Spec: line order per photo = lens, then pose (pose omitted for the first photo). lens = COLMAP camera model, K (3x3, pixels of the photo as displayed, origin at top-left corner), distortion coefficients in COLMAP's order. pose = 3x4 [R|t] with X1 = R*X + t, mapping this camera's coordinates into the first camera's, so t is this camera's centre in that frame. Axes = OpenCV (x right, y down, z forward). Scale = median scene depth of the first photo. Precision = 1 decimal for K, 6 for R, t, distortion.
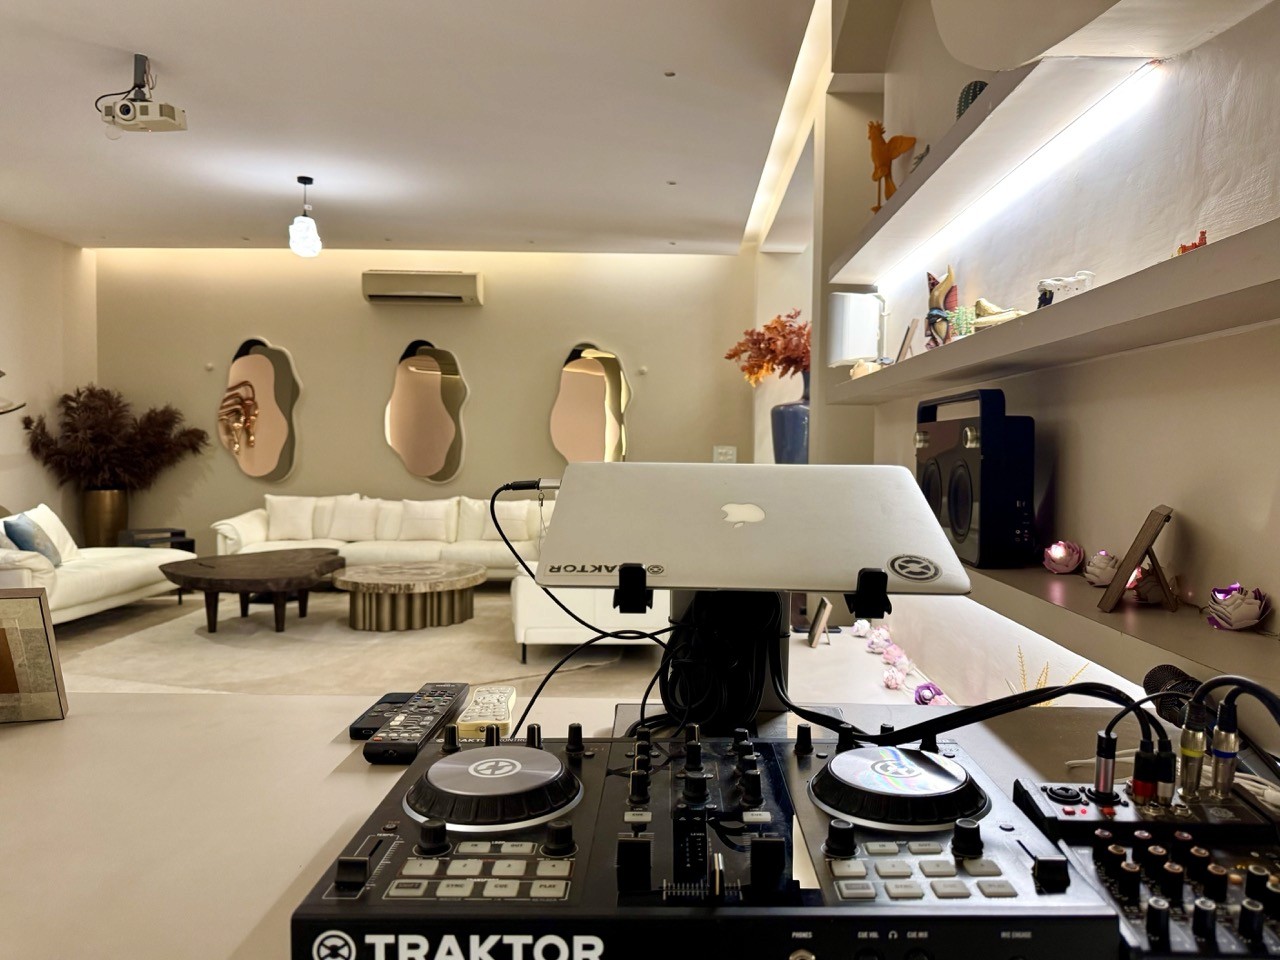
lens RADIAL K [[906.4, 0, 681.4], [0, 906.4, 485.8], [0, 0, 1]] dist [0.065162, -0.094407]
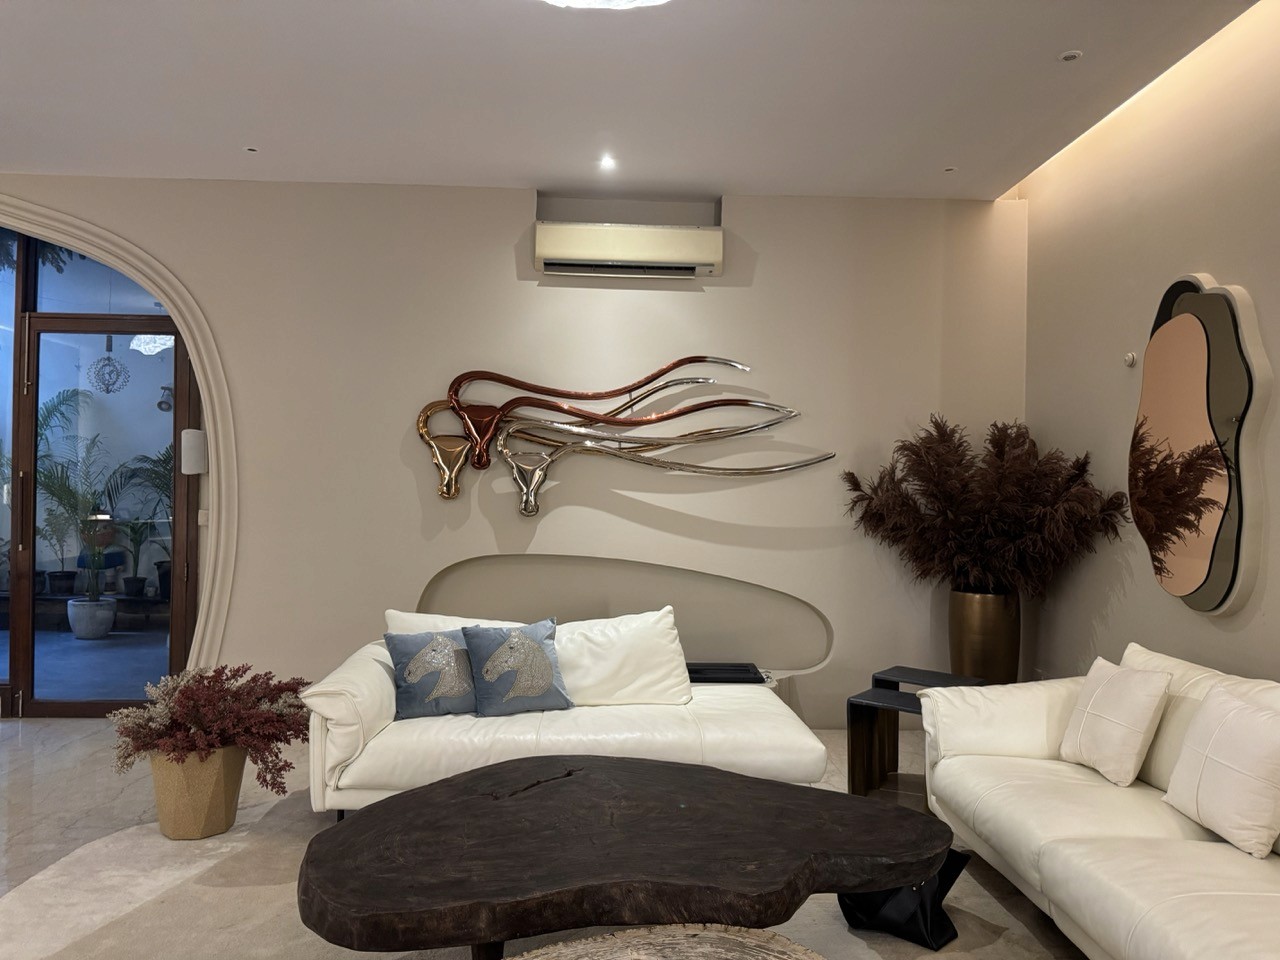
lens RADIAL K [[906.4, 0, 647.6], [0, 906.4, 482.5], [0, 0, 1]] dist [0.065162, -0.094407]
pose [[0.034132, -0.016310, -0.999284, -0.043699], [-0.052205, 0.998473, -0.018080, -0.045949], [0.998053, 0.052785, 0.033228, 0.788191]]
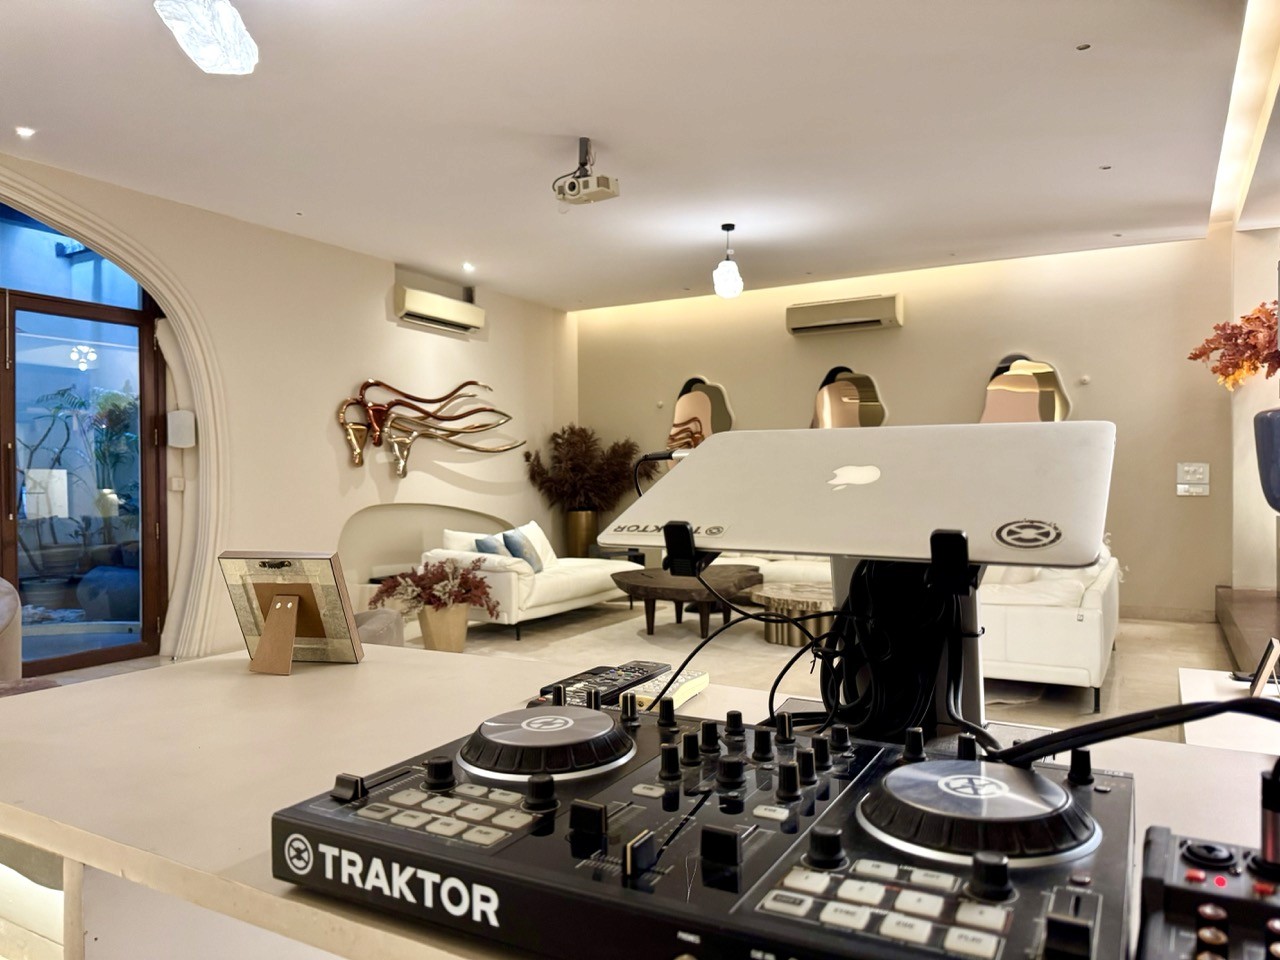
lens RADIAL K [[906.4, 0, 655.4], [0, 906.4, 481.7], [0, 0, 1]] dist [0.065162, -0.094407]
pose [[0.874168, -0.012248, -0.485469, 0.029129], [-0.004944, 0.999406, -0.034117, 0.006069], [0.485599, 0.032224, 0.873588, 0.014217]]
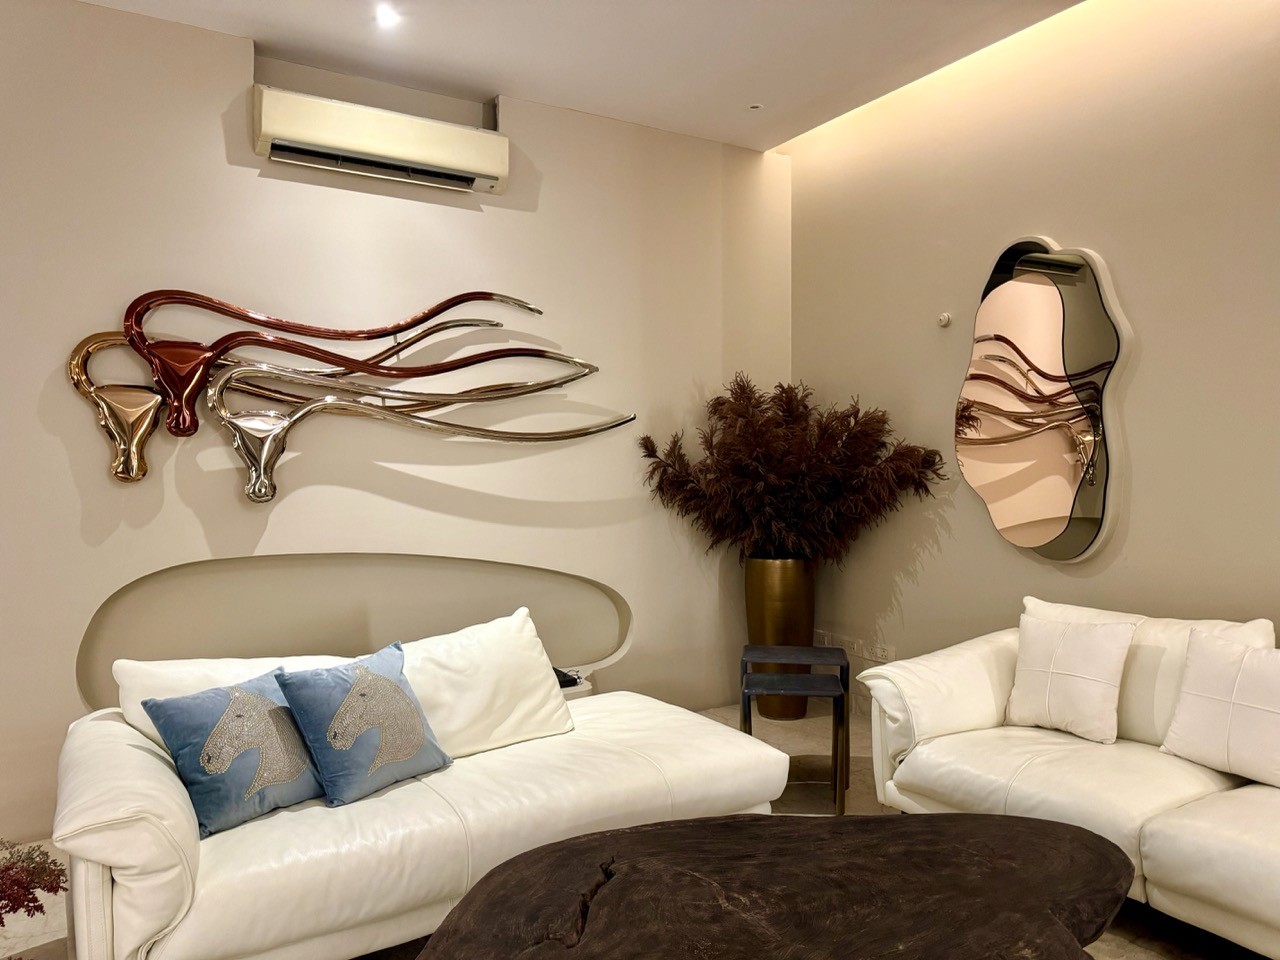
lens RADIAL K [[906.4, 0, 647.0], [0, 906.4, 483.8], [0, 0, 1]] dist [0.065162, -0.094407]
pose [[0.526890, 0.000204, -0.849934, -0.194820], [-0.013879, 0.999869, -0.008363, -0.037523], [0.849820, 0.016202, 0.526824, 0.651777]]
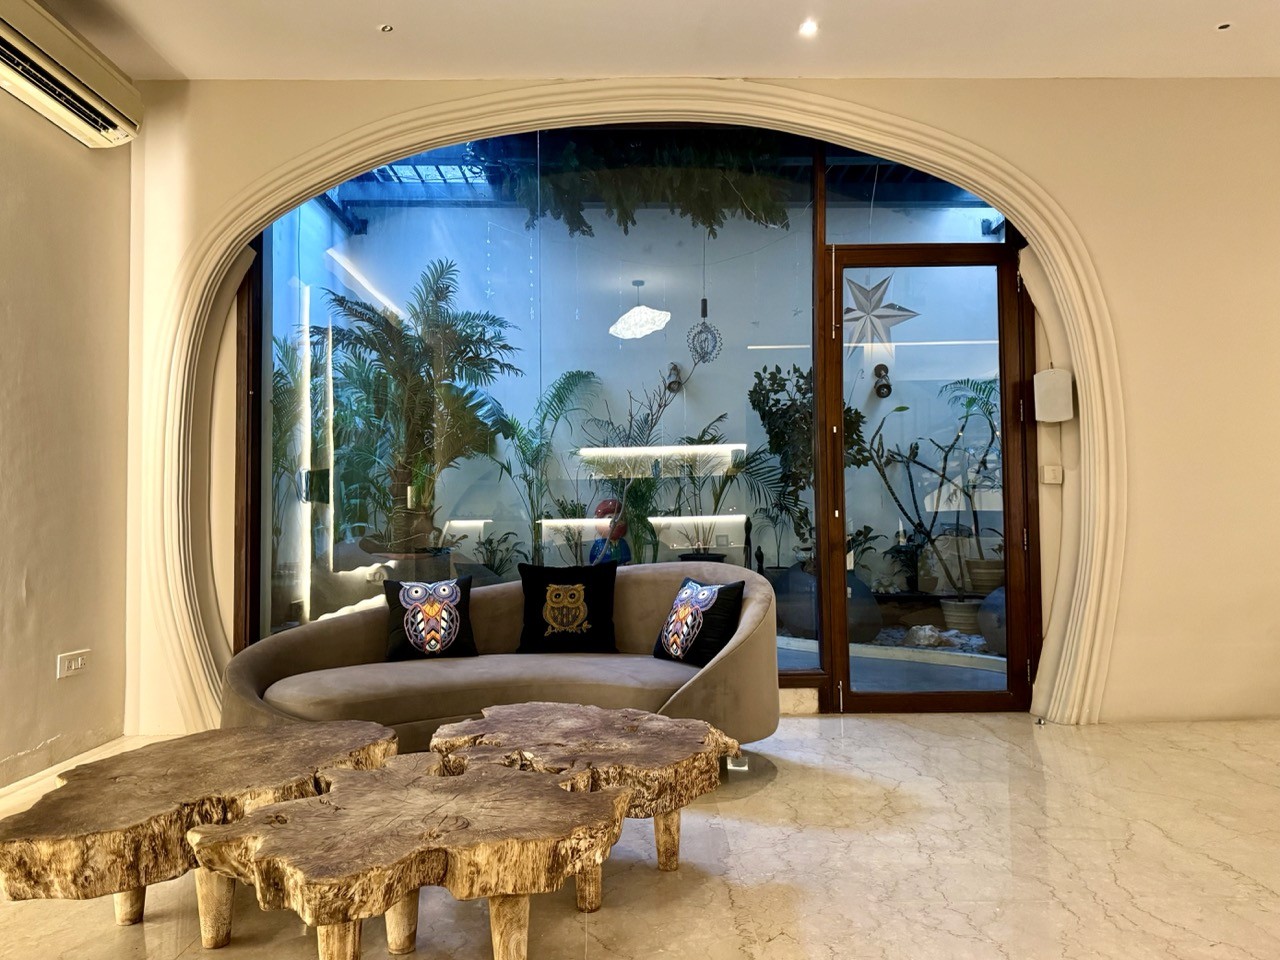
lens RADIAL K [[906.4, 0, 635.1], [0, 906.4, 492.6], [0, 0, 1]] dist [0.065162, -0.094407]
pose [[-0.000861, -0.038613, -0.999254, -0.150772], [-0.031434, 0.998761, -0.038567, 0.023927], [0.999505, 0.031377, -0.002073, 0.247078]]
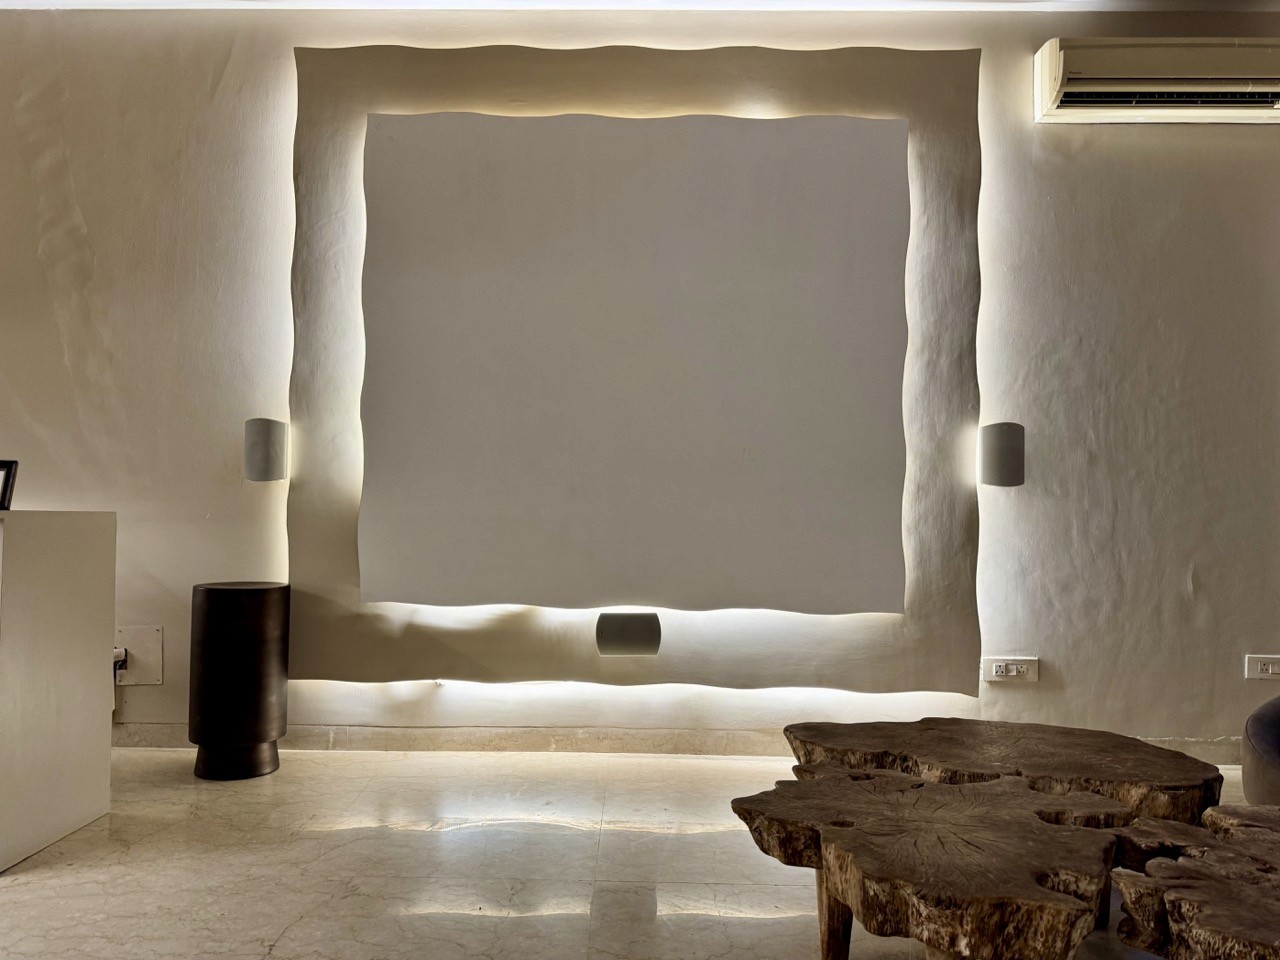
lens RADIAL K [[906.4, 0, 634.6], [0, 906.4, 495.9], [0, 0, 1]] dist [0.065162, -0.094407]
pose [[-0.999720, -0.018767, 0.014395, -0.318223], [-0.018541, 0.999704, 0.015738, 0.016481], [-0.014686, 0.015467, -0.999773, 0.418394]]
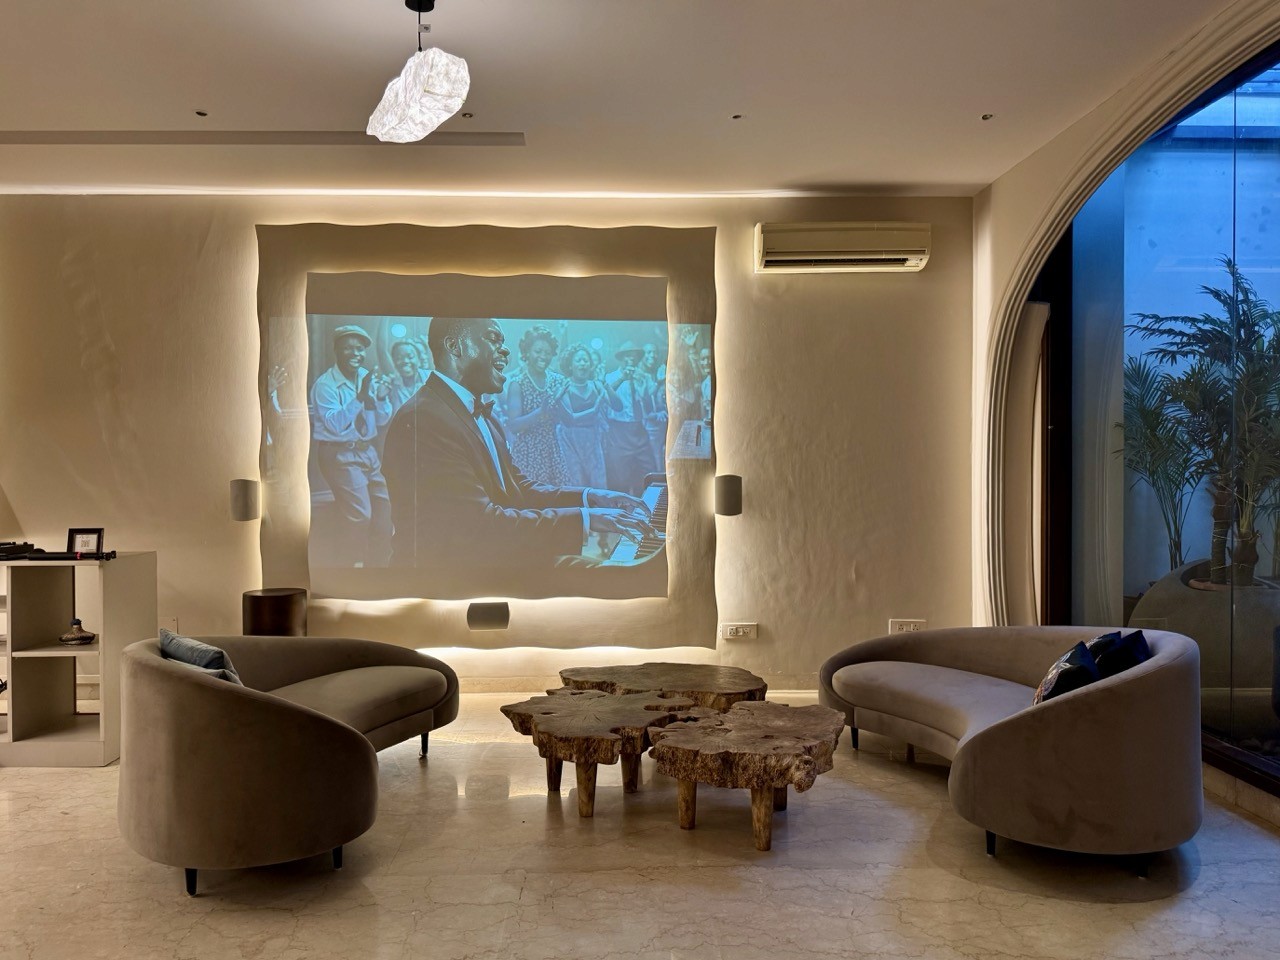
lens RADIAL K [[906.4, 0, 623.4], [0, 906.4, 486.2], [0, 0, 1]] dist [0.065162, -0.094407]
pose [[-0.999655, -0.002596, -0.026155, -0.392832], [-0.003948, 0.998649, 0.051805, -0.041891], [0.025985, 0.051891, -0.998315, 0.655646]]
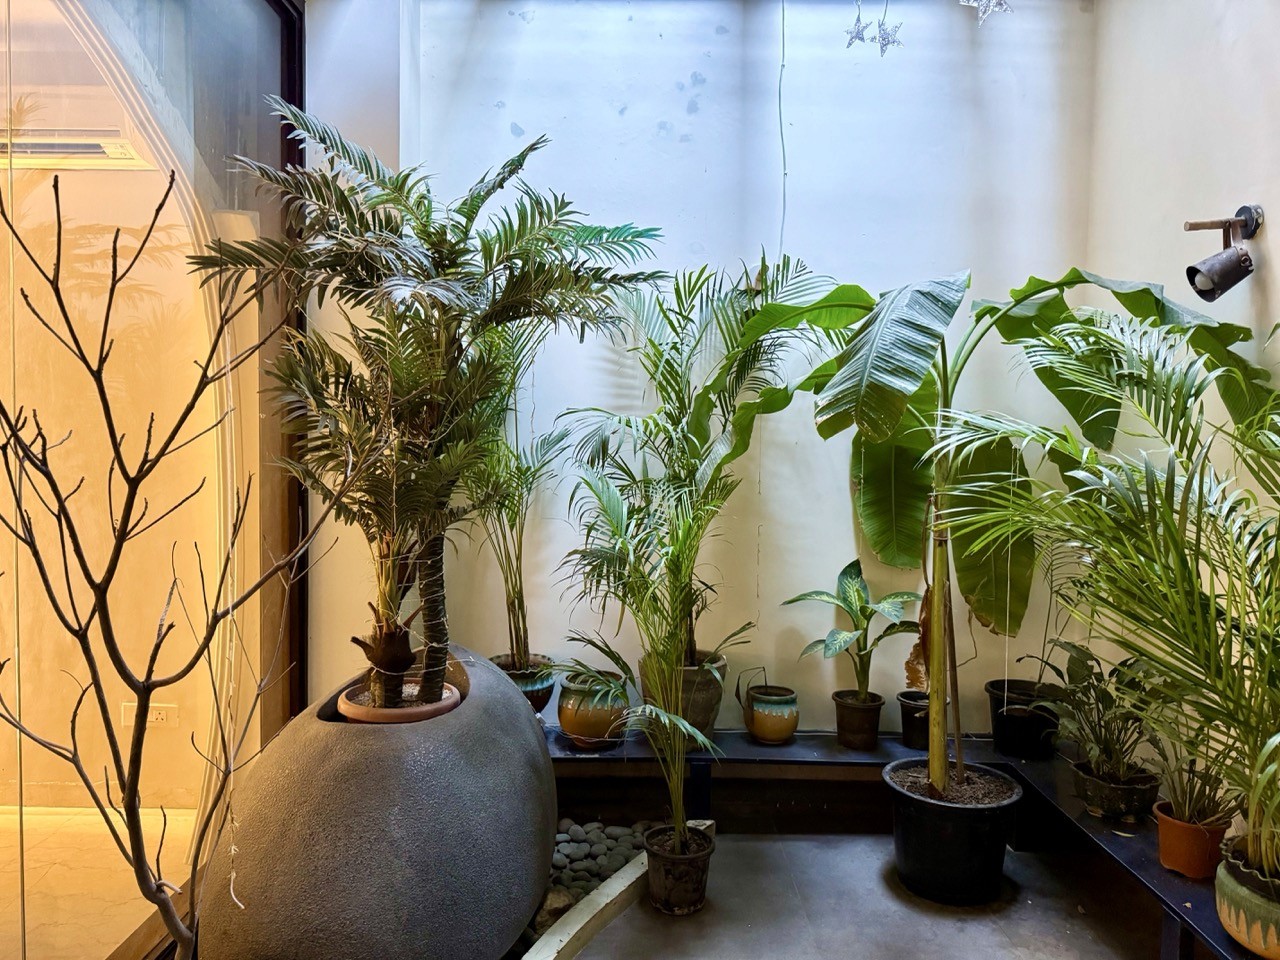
lens RADIAL K [[906.4, 0, 644.7], [0, 906.4, 478.2], [0, 0, 1]] dist [0.065162, -0.094407]
pose [[-0.999627, -0.021394, -0.017003, -0.875729], [-0.022633, 0.996821, 0.076392, -0.057658], [0.015315, 0.076748, -0.996933, 0.418707]]
